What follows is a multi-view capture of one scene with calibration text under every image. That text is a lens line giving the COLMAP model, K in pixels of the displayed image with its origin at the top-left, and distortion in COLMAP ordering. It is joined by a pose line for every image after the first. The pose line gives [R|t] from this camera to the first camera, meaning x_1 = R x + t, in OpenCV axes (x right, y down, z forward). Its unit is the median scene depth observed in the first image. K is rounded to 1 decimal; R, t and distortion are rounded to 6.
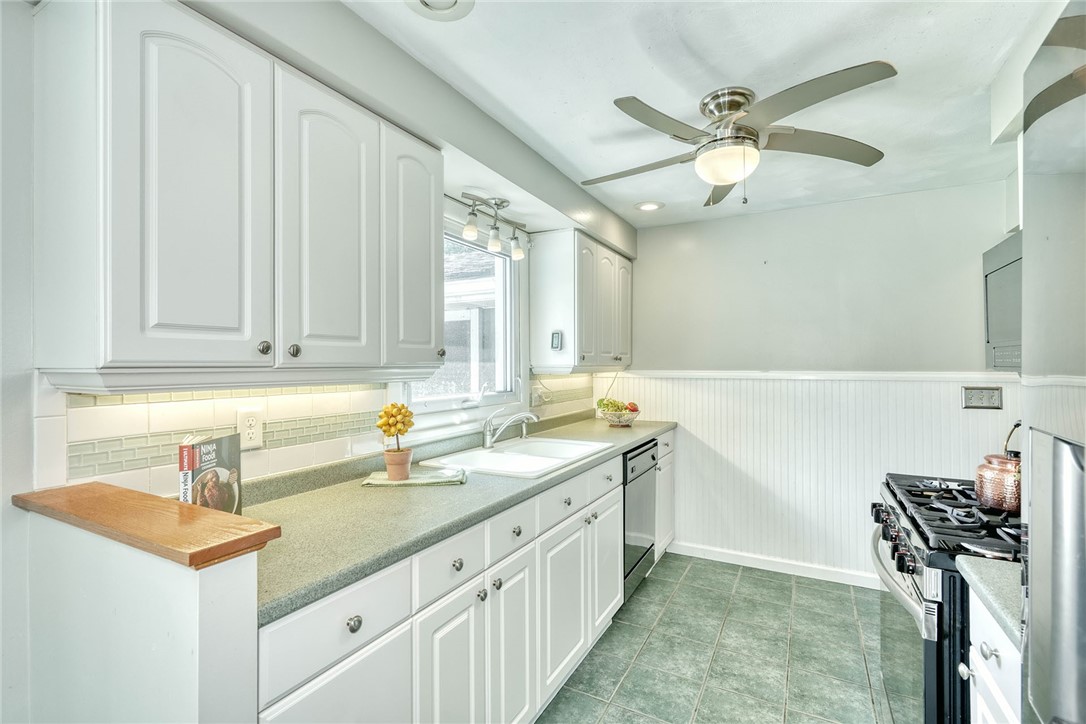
lens RADIAL K [[496.8, 0, 540.0], [0, 496.8, 359.9], [0, 0, 1]] dist [-0.003663, 0.001380]
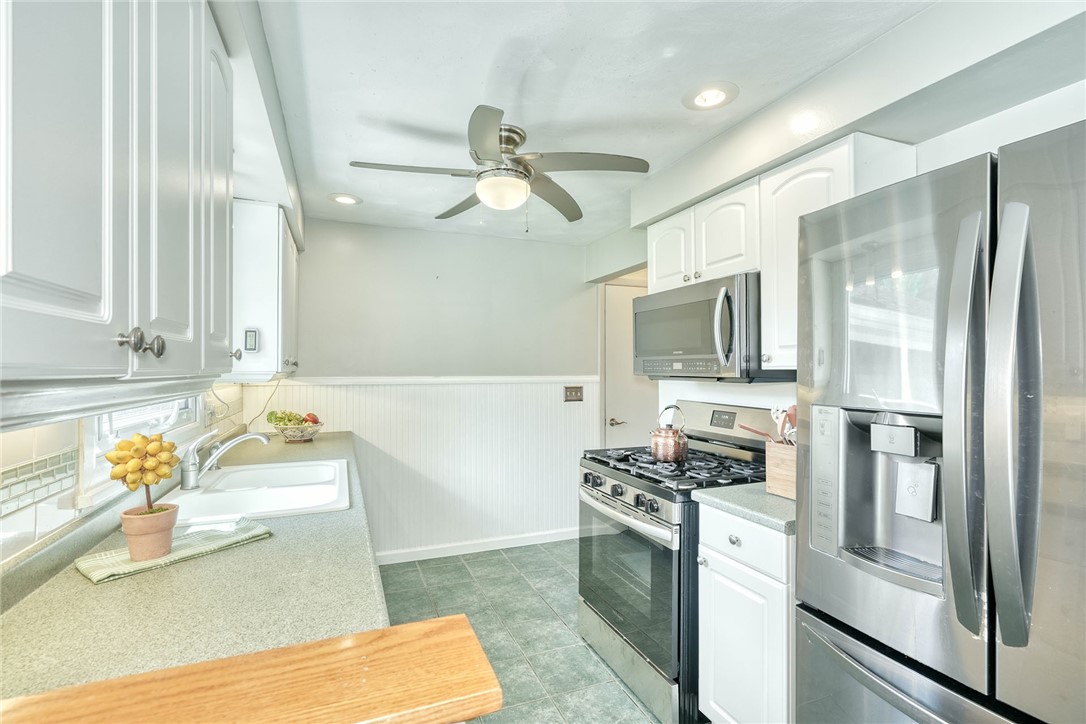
lens RADIAL K [[496.8, 0, 542.6], [0, 496.8, 368.4], [0, 0, 1]] dist [-0.003663, 0.001380]
pose [[0.638105, 0.003865, 0.769940, -0.306882], [-0.008360, 0.999963, 0.001908, 0.000389], [-0.769904, -0.007654, 0.638113, 0.155154]]
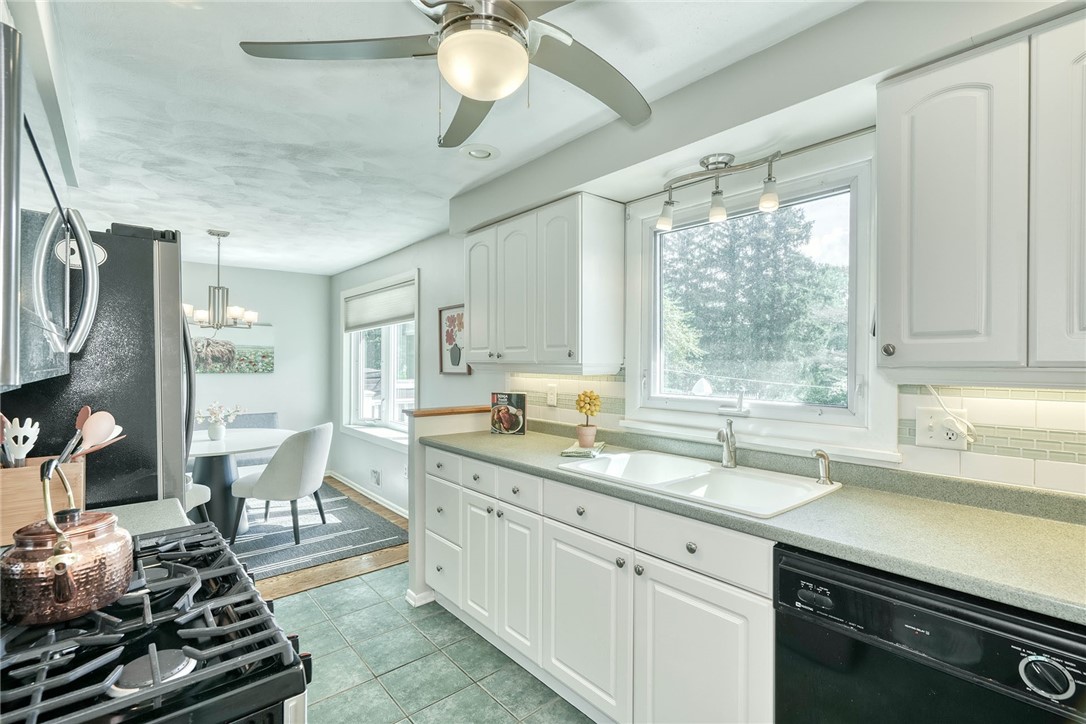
lens RADIAL K [[496.8, 0, 539.1], [0, 496.8, 364.6], [0, 0, 1]] dist [-0.003663, 0.001380]
pose [[-0.362485, 0.004572, -0.931978, 0.723710], [0.005917, 0.999979, 0.002605, 0.008622], [0.931971, -0.004570, -0.362505, 0.971469]]
